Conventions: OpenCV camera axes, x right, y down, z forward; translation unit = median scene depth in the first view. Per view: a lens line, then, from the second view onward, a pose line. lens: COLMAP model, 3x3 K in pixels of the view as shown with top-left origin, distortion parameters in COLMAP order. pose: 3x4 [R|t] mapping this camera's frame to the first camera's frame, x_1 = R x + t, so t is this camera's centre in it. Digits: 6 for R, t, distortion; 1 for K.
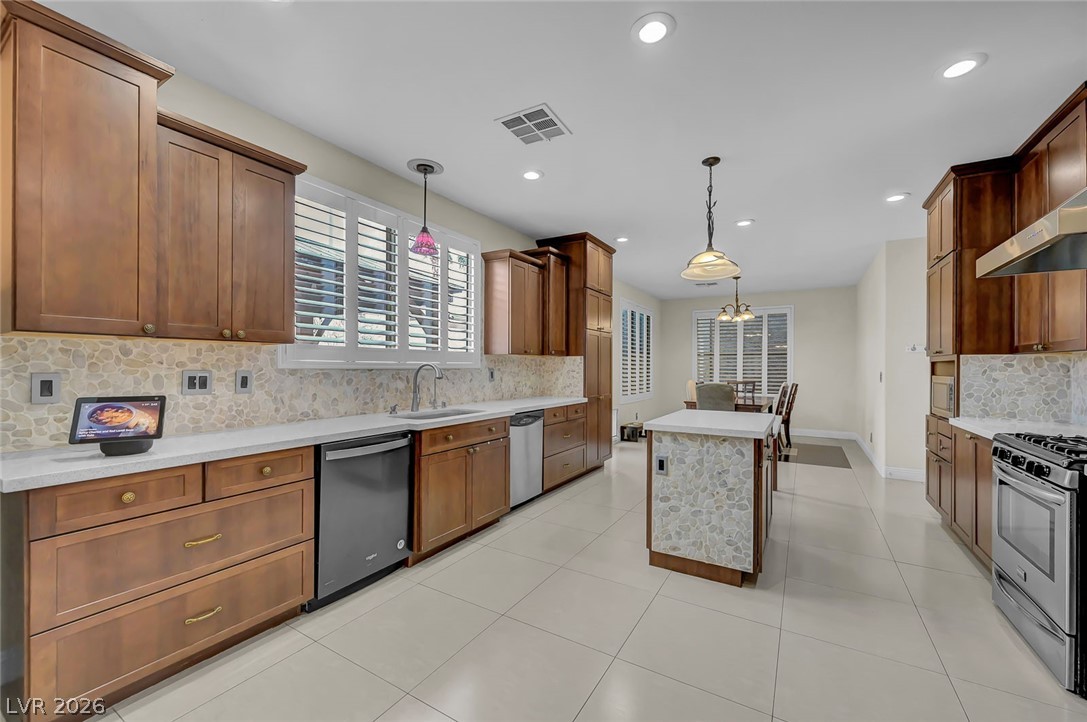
lens RADIAL K [[428.3, 0, 553.0], [0, 428.3, 365.7], [0, 0, 1]] dist [-0.000093, -0.000687]
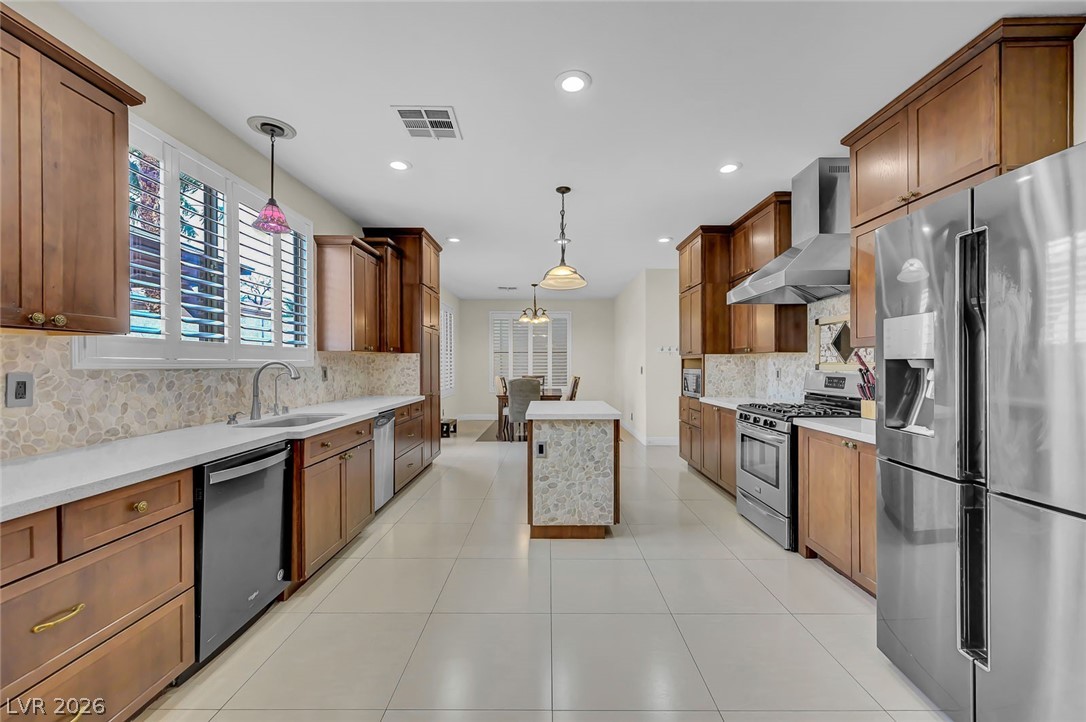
lens RADIAL K [[427.9, 0, 548.8], [0, 427.9, 364.1], [0, 0, 1]] dist [-0.000093, -0.000687]
pose [[0.861819, -0.006309, 0.507177, -0.276467], [0.004278, 0.999977, 0.005170, -0.001996], [-0.507198, -0.002286, 0.861826, 0.000852]]
